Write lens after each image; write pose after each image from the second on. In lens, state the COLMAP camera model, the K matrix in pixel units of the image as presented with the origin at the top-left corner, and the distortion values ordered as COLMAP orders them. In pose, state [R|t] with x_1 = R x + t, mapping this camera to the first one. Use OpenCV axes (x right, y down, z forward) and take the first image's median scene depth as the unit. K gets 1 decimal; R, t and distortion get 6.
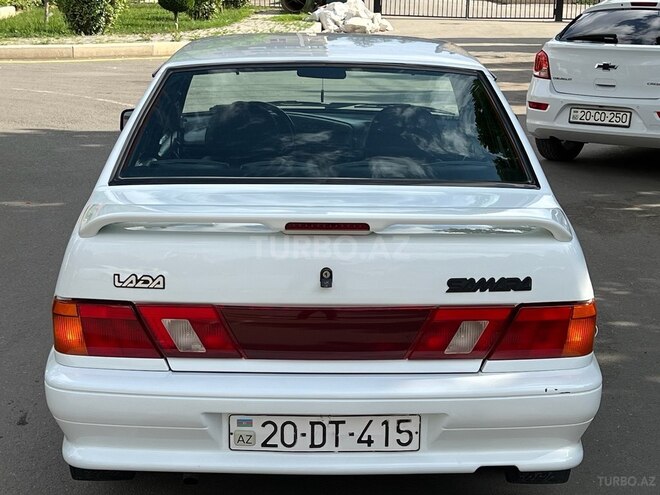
lens RADIAL K [[1285.6, 0, 330.0], [0, 1285.6, 247.5], [0, 0, 1]] dist [0.183094, -0.125333]
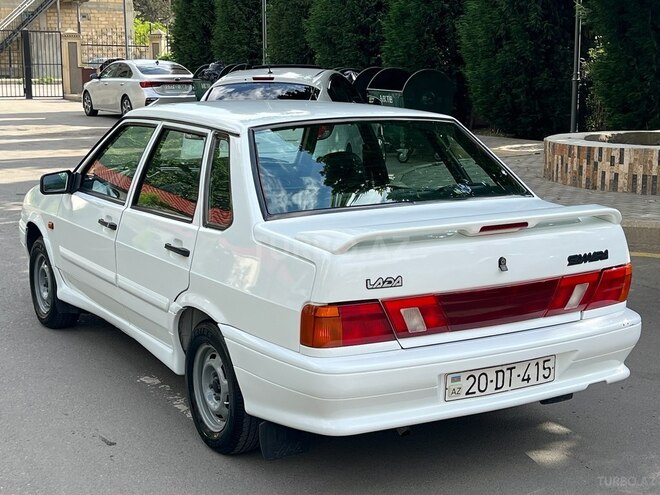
lens RADIAL K [[1105.8, 0, 330.0], [0, 1105.8, 247.5], [0, 0, 1]] dist [0.158825, -0.115135]
pose [[0.871448, -0.100007, 0.480184, -0.721855], [0.117886, 0.993001, -0.007132, -0.007587], [-0.476110, 0.062822, 0.877139, 0.038220]]
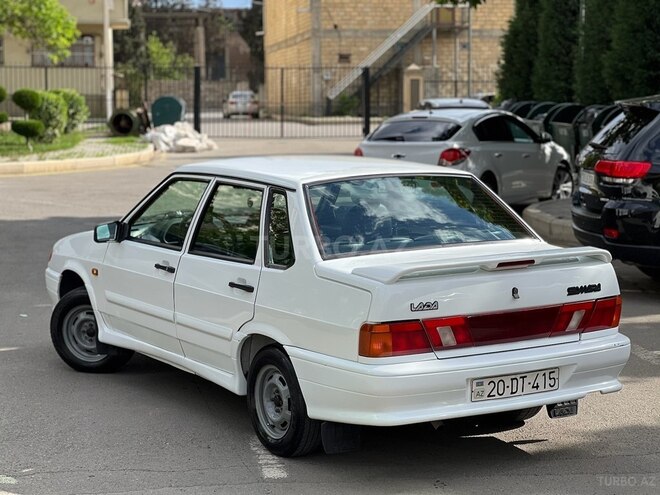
lens RADIAL K [[1610.9, 0, 330.0], [0, 1610.9, 247.5], [0, 0, 1]] dist [0.254961, 0.698622]
pose [[0.851767, -0.080084, 0.517764, -1.323390], [0.124839, 0.990807, -0.052119, 0.044050], [-0.508830, 0.109030, 0.853935, -0.740625]]
